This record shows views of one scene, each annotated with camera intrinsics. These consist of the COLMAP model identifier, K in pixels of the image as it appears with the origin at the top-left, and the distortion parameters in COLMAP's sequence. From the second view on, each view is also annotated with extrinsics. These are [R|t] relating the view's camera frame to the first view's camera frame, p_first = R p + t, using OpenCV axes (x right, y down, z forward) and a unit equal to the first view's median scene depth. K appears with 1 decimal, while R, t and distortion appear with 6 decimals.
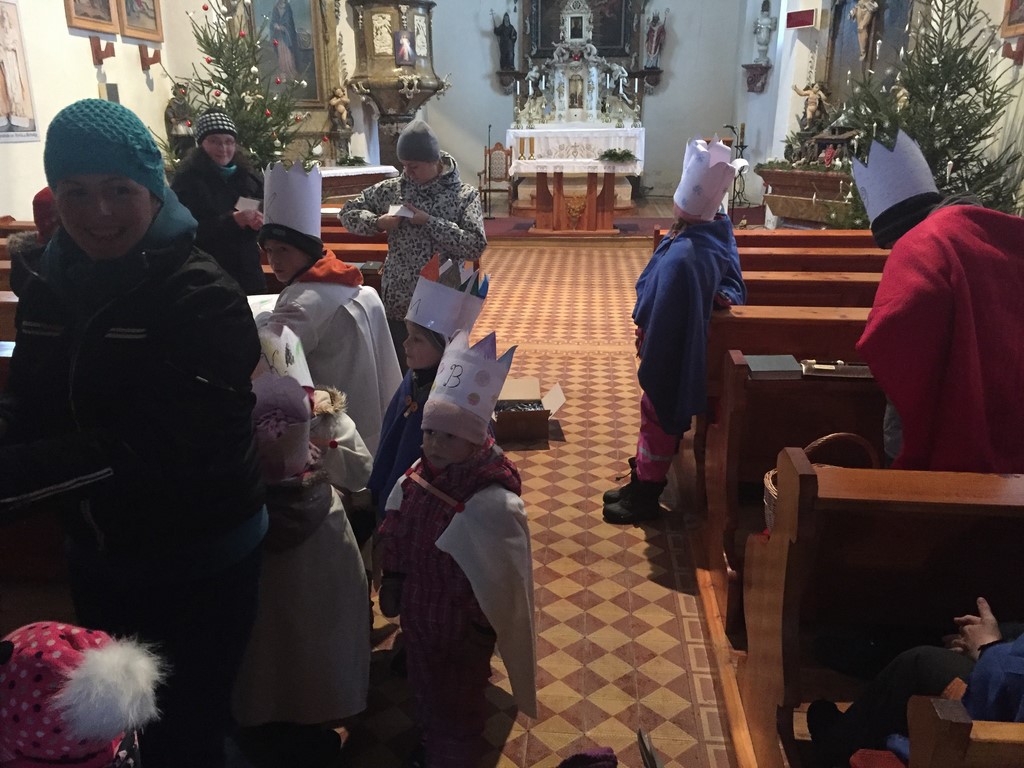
lens RADIAL K [[870.4, 0, 512.0], [0, 870.4, 384.0], [0, 0, 1]] dist [0.090096, -0.114357]
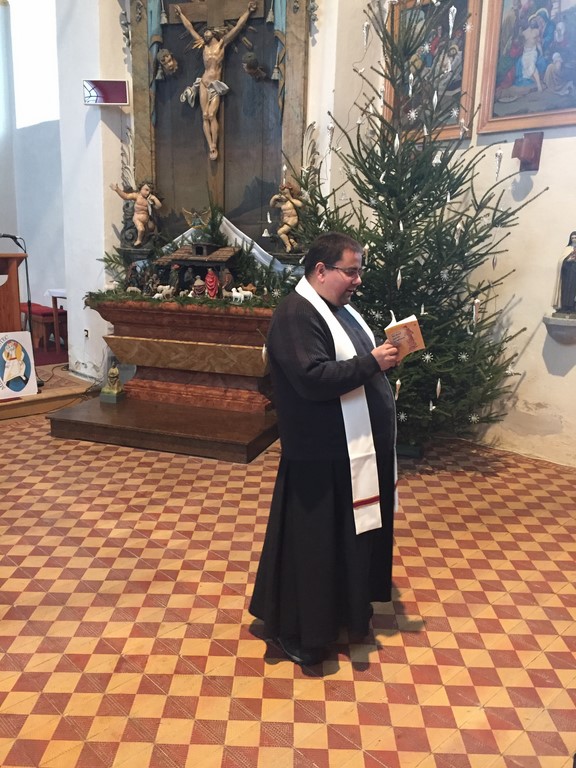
lens RADIAL K [[652.8, 0, 290.4], [0, 652.8, 388.2], [0, 0, 1]] dist [0.090096, -0.114357]
pose [[0.646087, -0.147118, 0.748951, -0.012826], [0.188903, 0.981542, 0.029848, -0.166476], [-0.739518, 0.122194, 0.661953, 0.565366]]
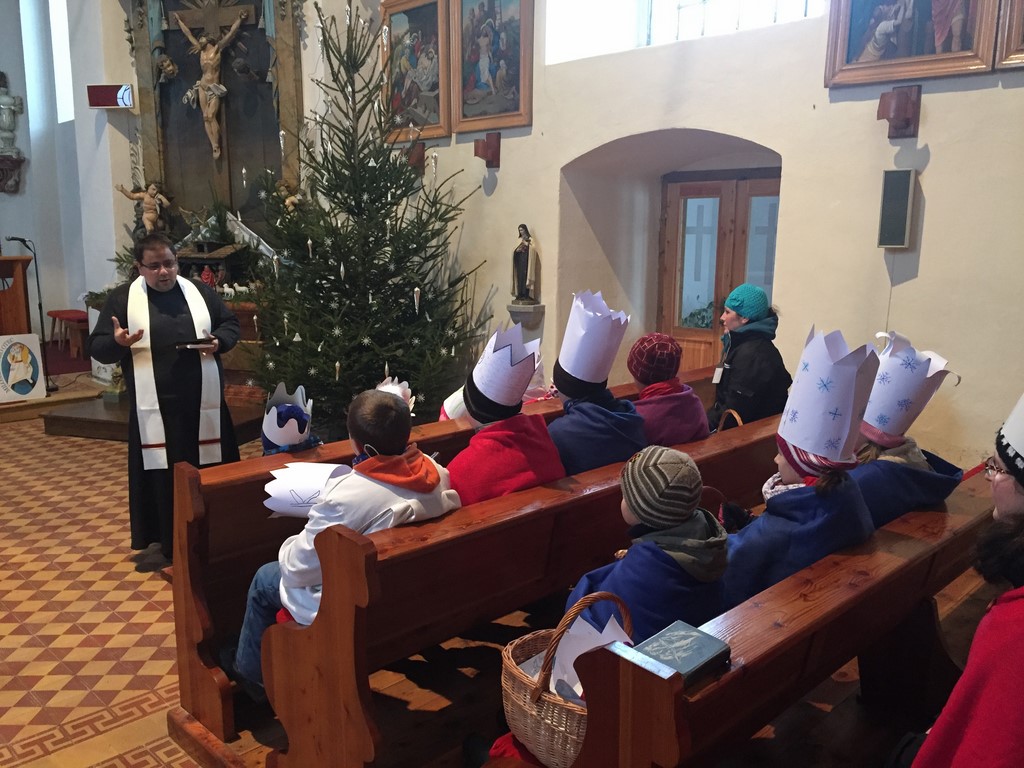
lens RADIAL K [[870.4, 0, 512.0], [0, 870.4, 384.0], [0, 0, 1]] dist [0.090096, -0.114357]
pose [[0.646647, -0.127303, 0.752092, -0.034304], [0.213361, 0.976806, -0.018108, -0.100373], [-0.732342, 0.172177, 0.658810, 0.324898]]
